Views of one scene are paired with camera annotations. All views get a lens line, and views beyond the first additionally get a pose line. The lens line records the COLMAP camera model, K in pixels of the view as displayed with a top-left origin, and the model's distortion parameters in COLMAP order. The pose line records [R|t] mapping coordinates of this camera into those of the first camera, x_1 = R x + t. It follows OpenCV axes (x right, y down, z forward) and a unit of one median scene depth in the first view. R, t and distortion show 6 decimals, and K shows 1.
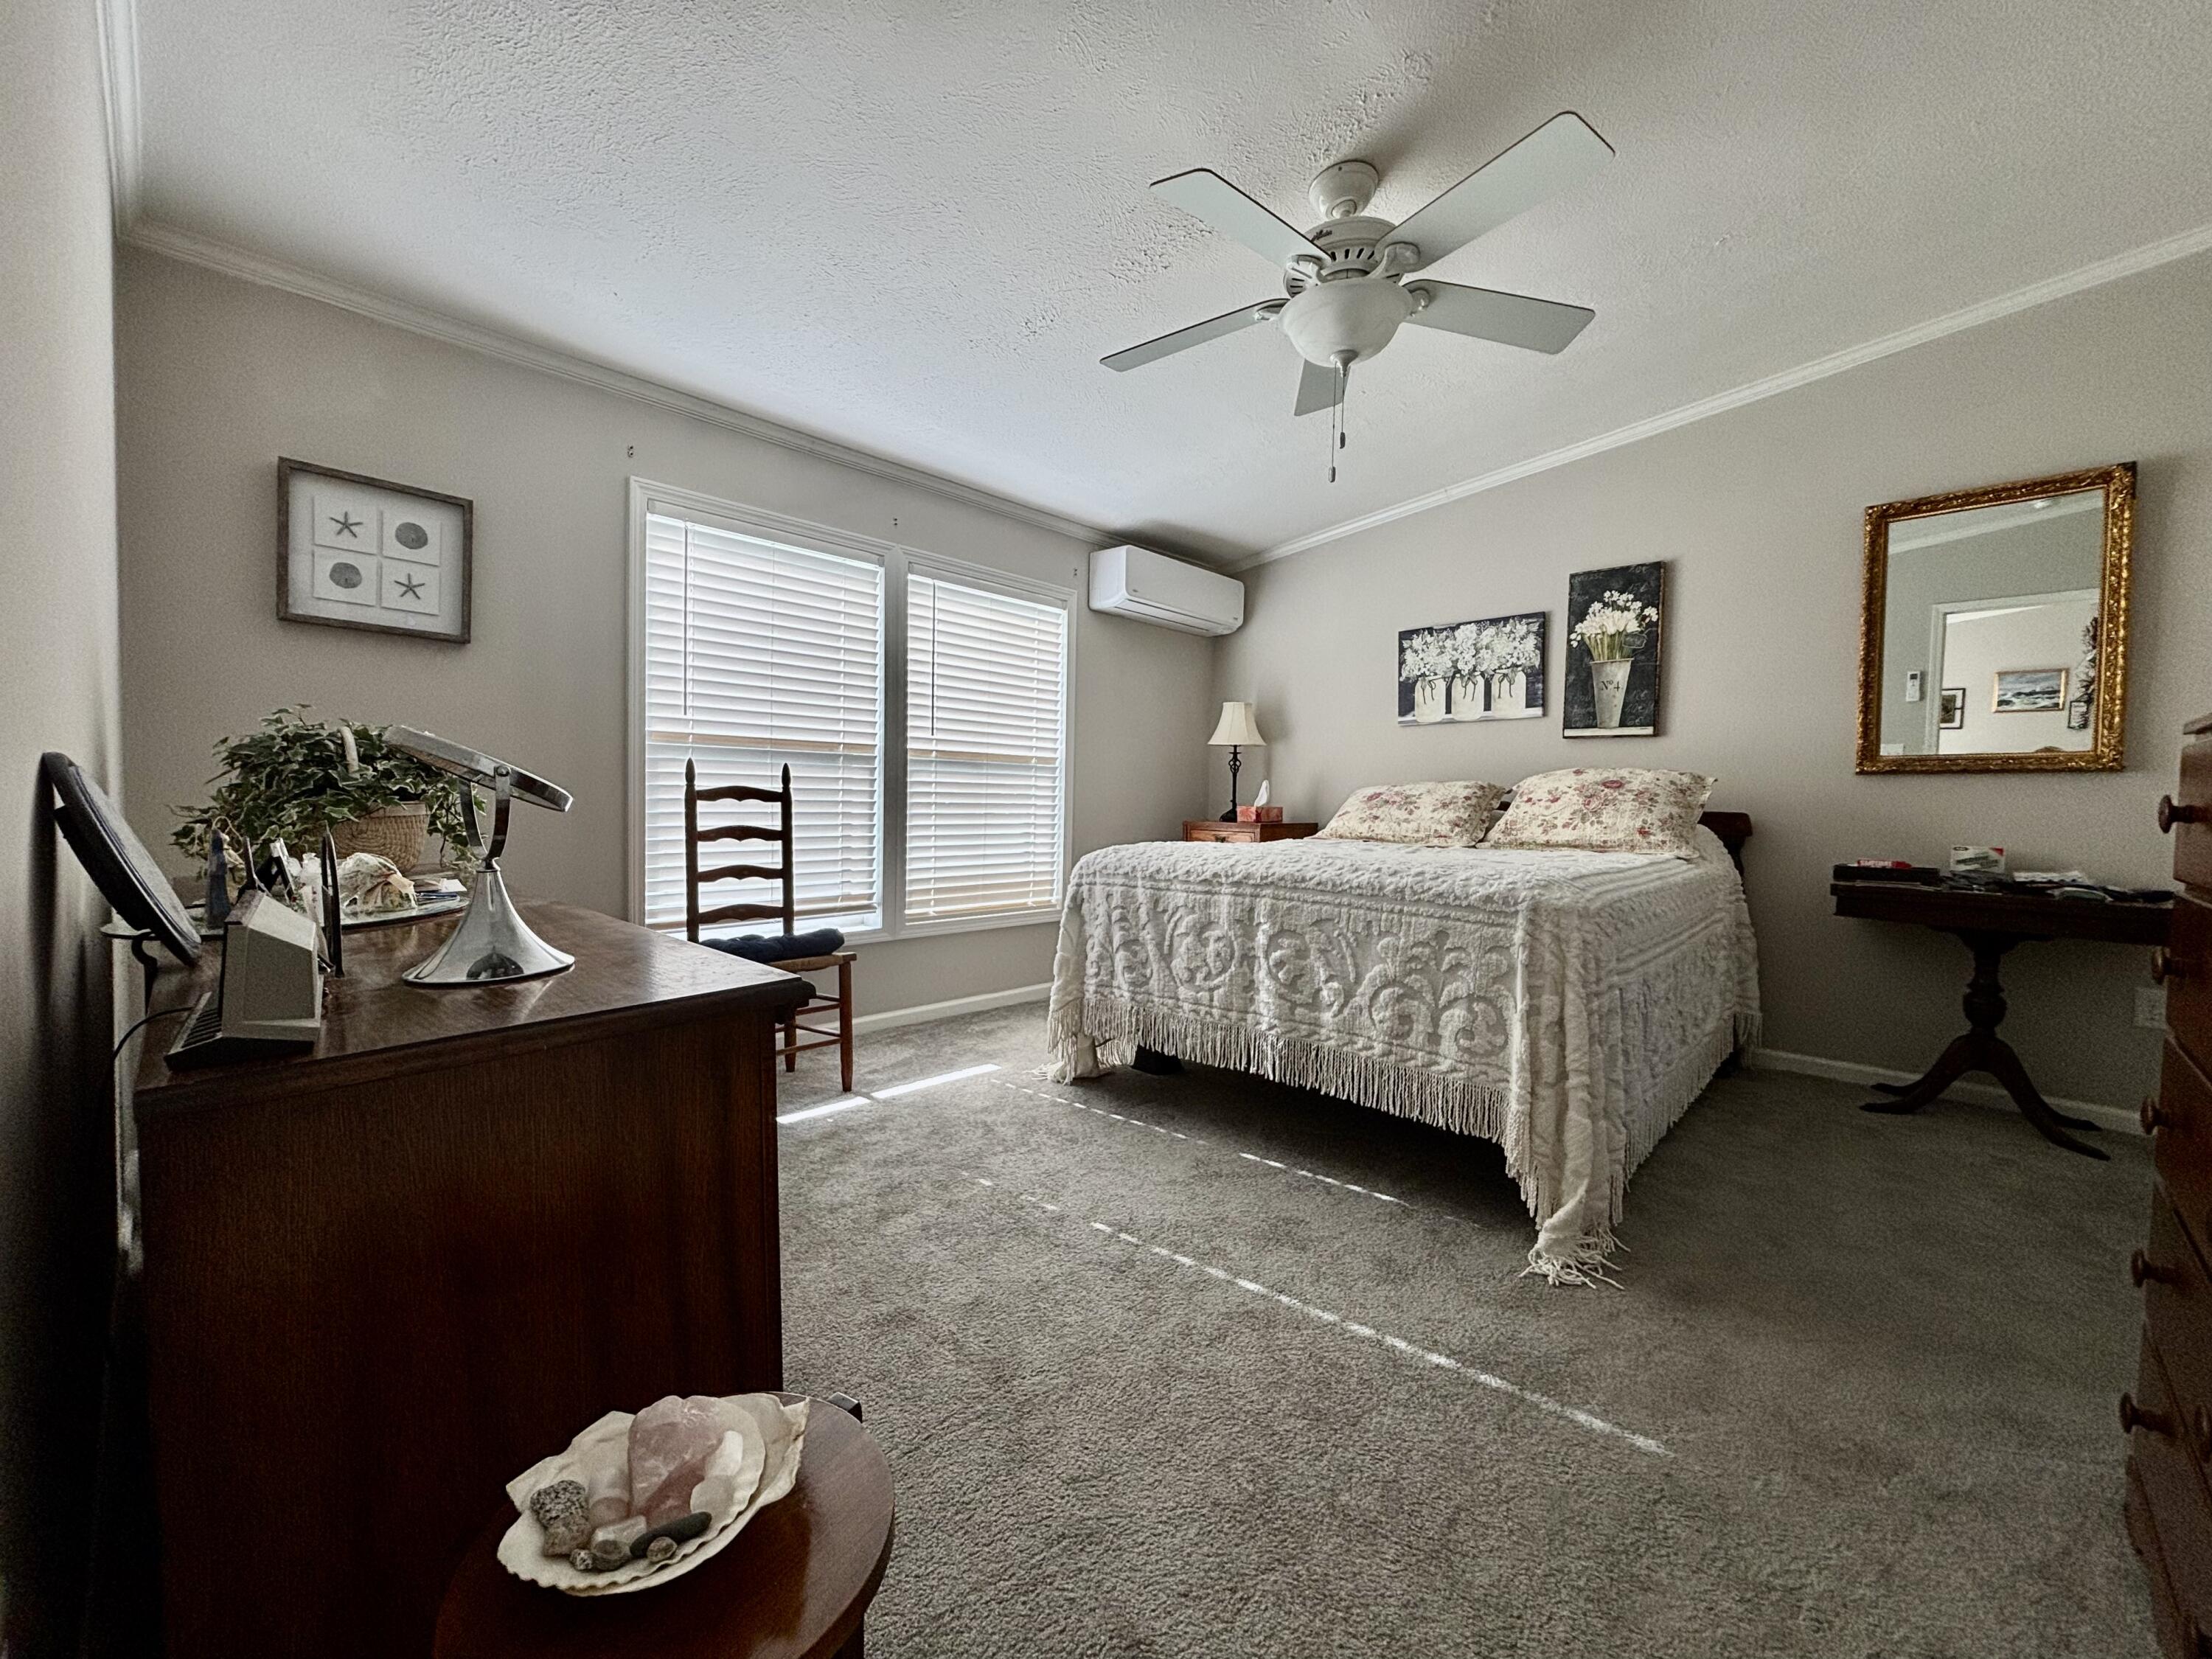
lens RADIAL K [[885.1, 0, 1110.6], [0, 885.1, 841.4], [0, 0, 1]] dist [0.001825, -0.000803]
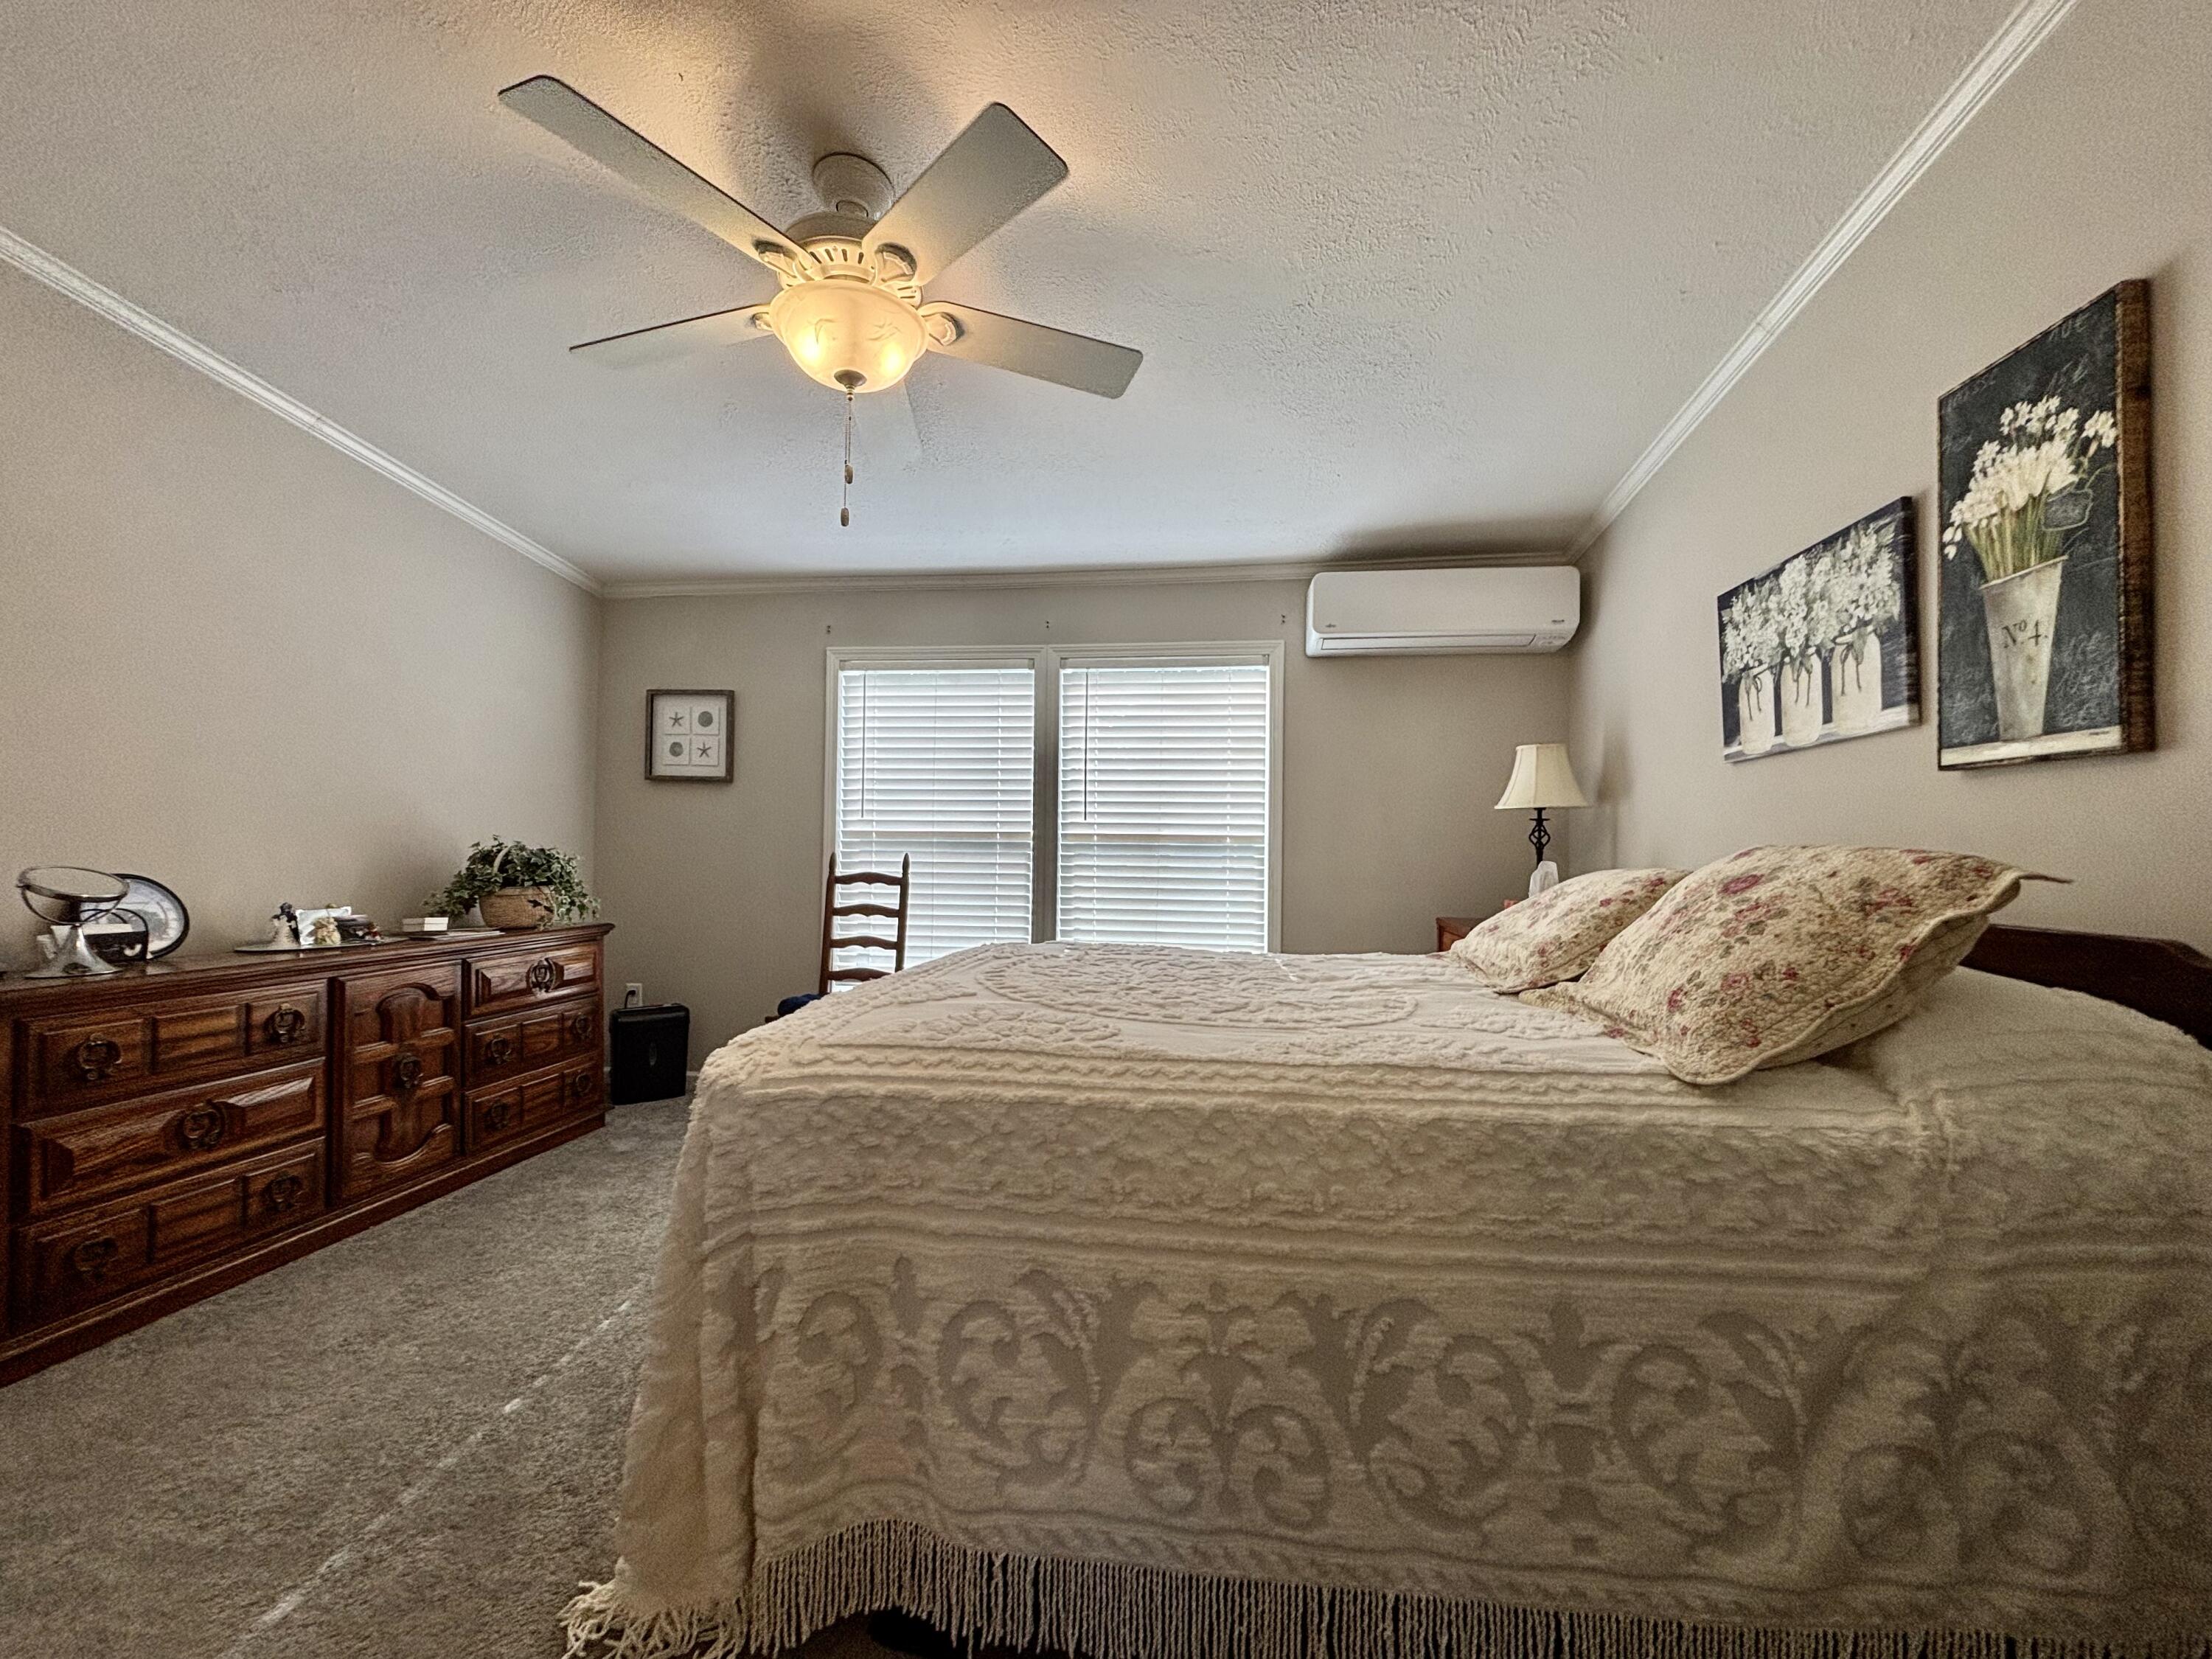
lens RADIAL K [[885.1, 0, 1127.7], [0, 885.1, 849.3], [0, 0, 1]] dist [0.001825, -0.000803]
pose [[0.595023, -0.010789, -0.803636, 0.637423], [-0.041479, 0.998165, -0.044112, -0.043561], [0.802637, 0.059582, 0.593484, 0.436805]]
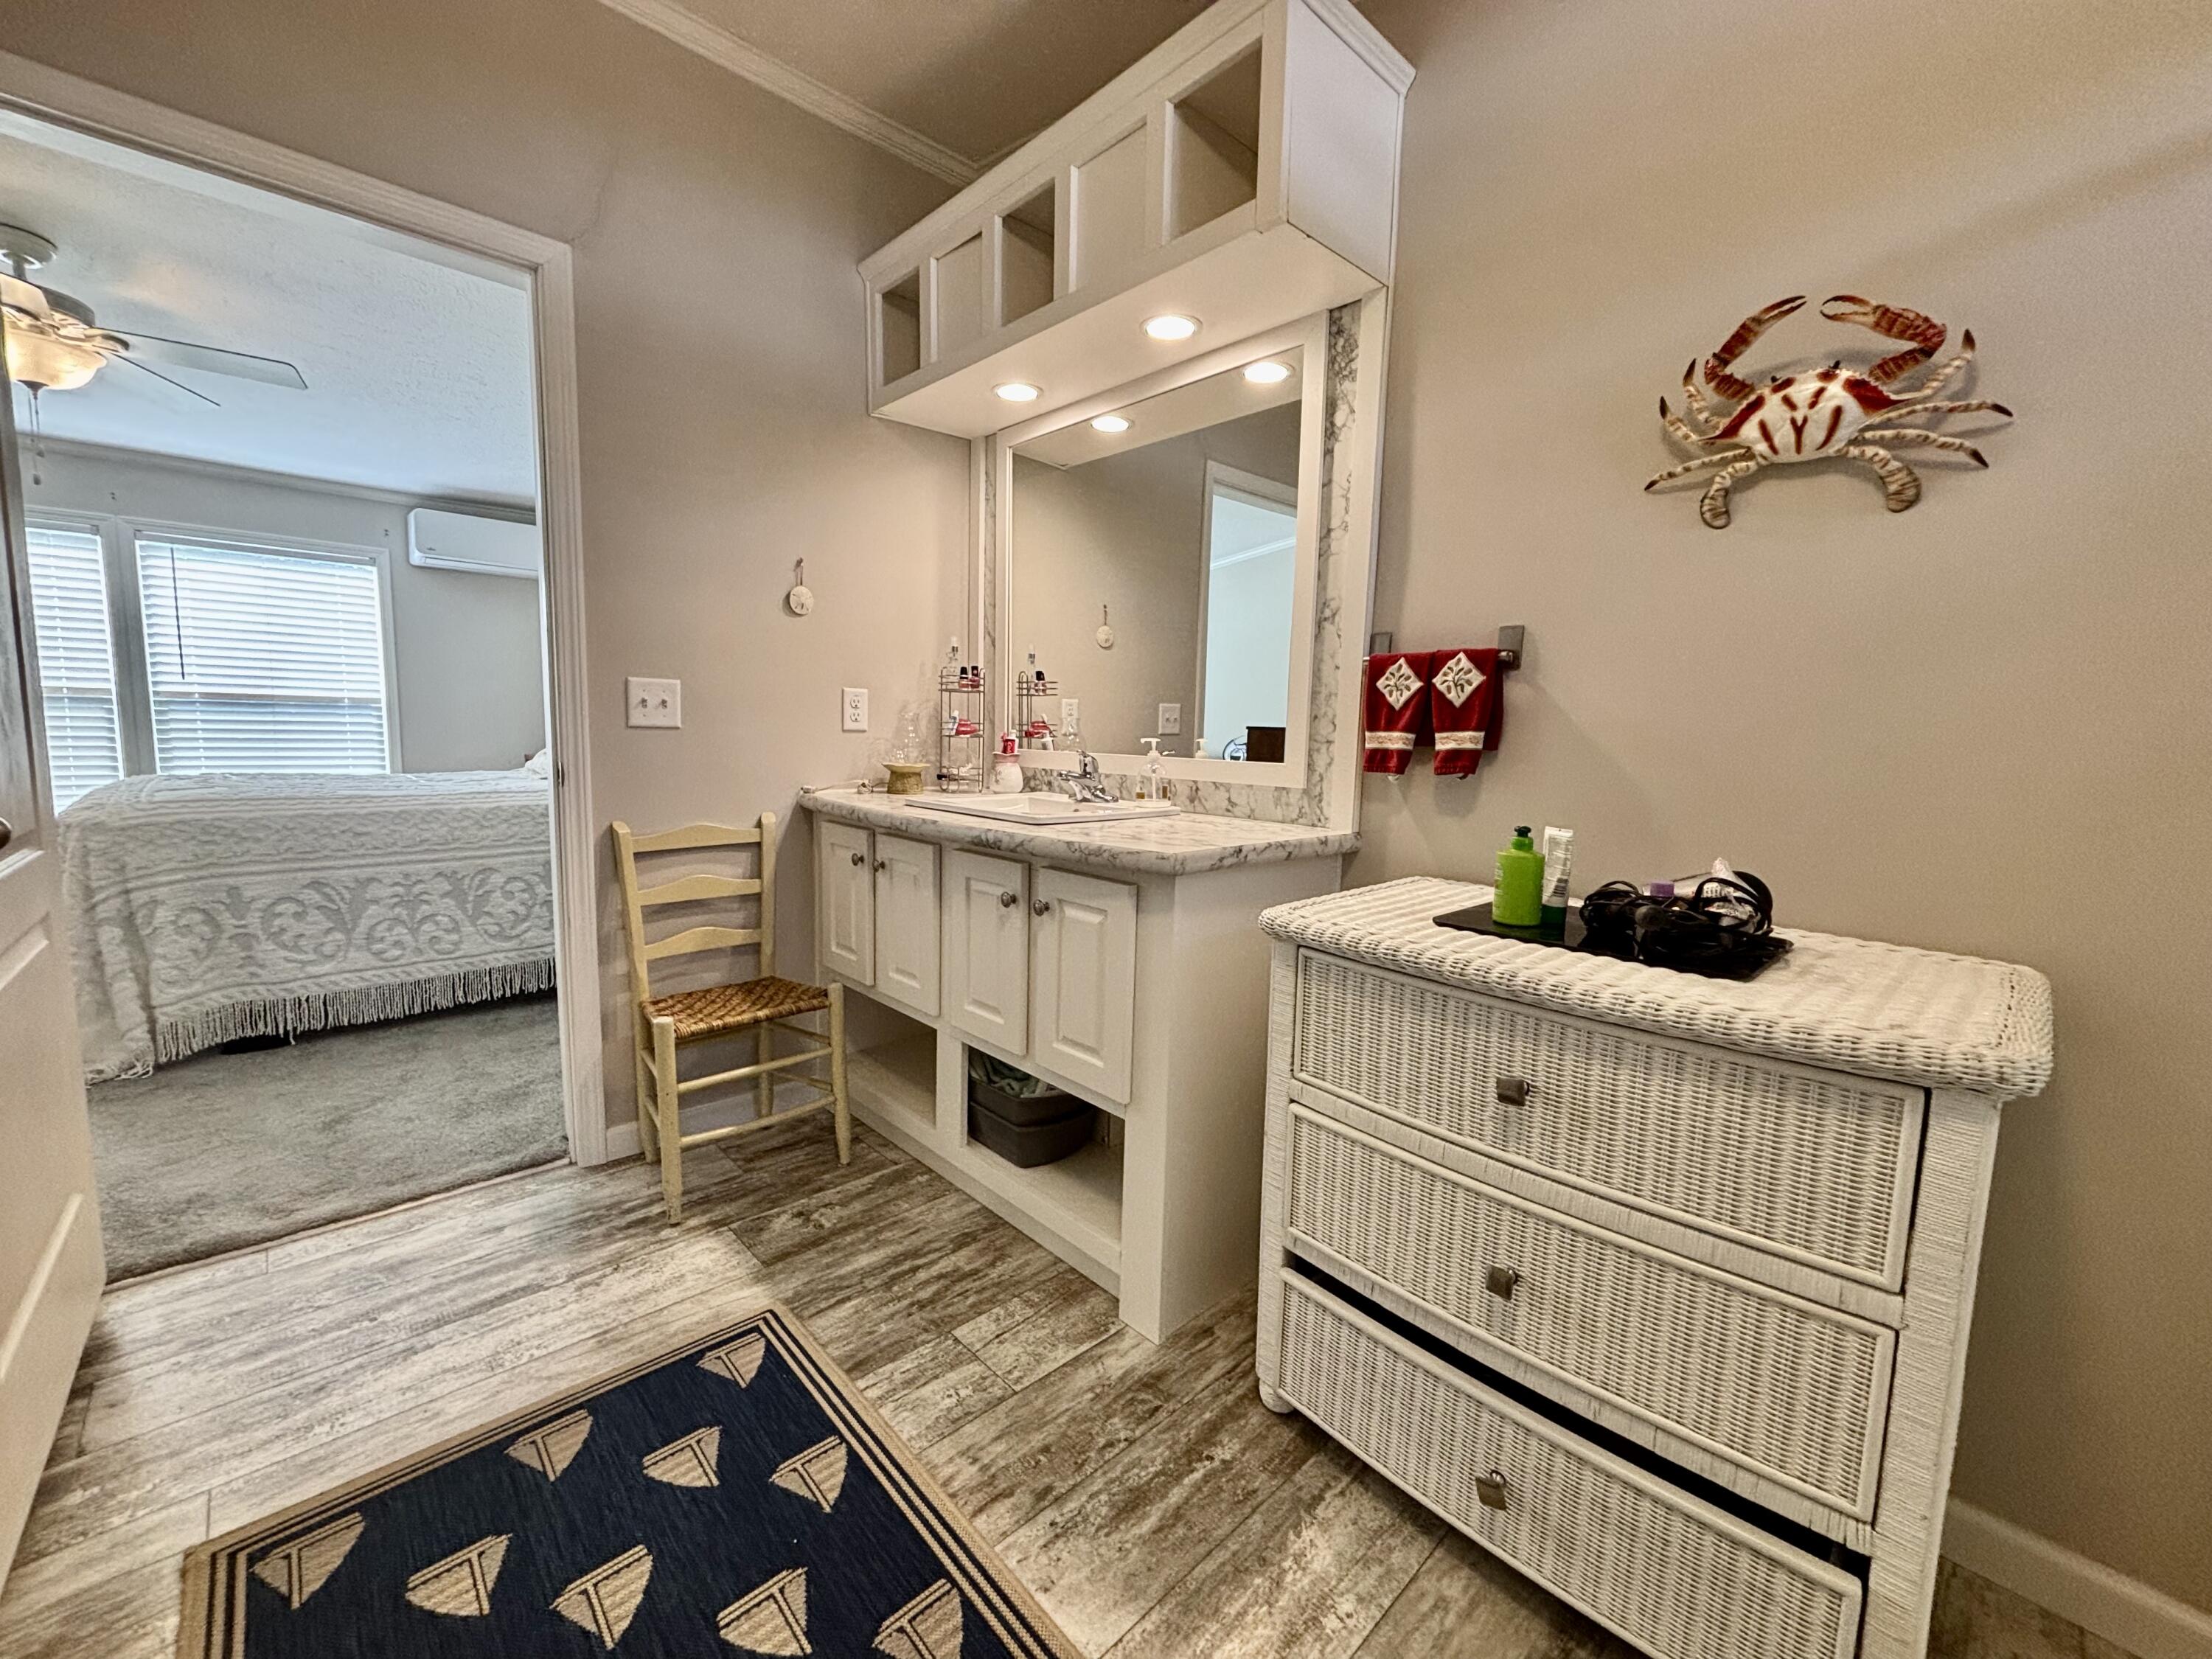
lens RADIAL K [[885.1, 0, 1091.7], [0, 885.1, 827.8], [0, 0, 1]] dist [0.001825, -0.000803]
pose [[0.997087, 0.017623, -0.074204, 1.076996], [-0.013162, 0.998101, 0.060178, -0.010745], [0.075124, -0.059026, 0.995426, -0.085390]]
